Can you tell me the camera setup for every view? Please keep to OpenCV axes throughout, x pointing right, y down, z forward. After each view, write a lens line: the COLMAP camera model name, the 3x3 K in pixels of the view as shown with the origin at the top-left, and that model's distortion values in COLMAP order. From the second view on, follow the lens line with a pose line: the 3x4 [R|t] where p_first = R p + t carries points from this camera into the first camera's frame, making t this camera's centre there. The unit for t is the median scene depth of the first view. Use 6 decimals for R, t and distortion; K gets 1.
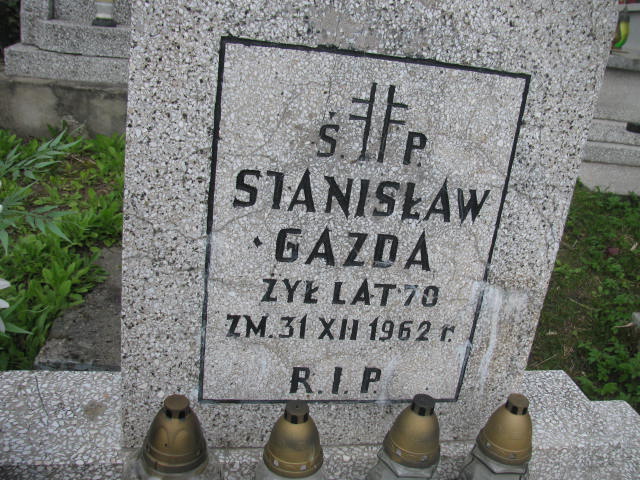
lens RADIAL K [[620.4, 0, 320.9], [0, 620.4, 240.8], [0, 0, 1]] dist [-0.126649, 0.000000]
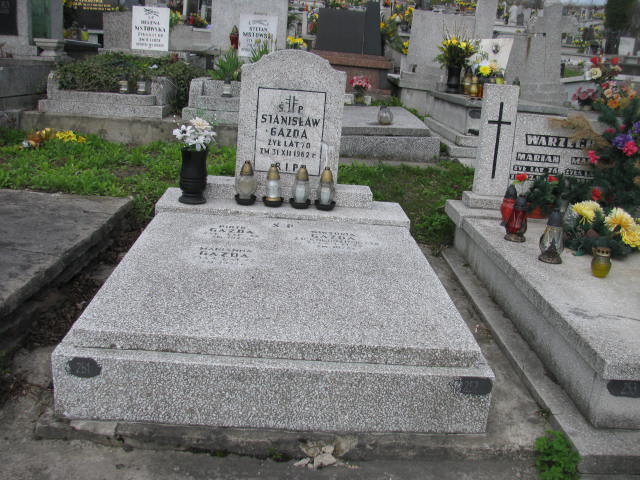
lens RADIAL K [[620.4, 0, 319.5], [0, 620.4, 239.8], [0, 0, 1]] dist [-0.126649, 0.000000]
pose [[0.987001, -0.010546, -0.160368, 0.976124], [-0.011364, 0.990768, -0.135095, 1.370494], [0.160312, 0.135161, 0.977769, -3.196126]]
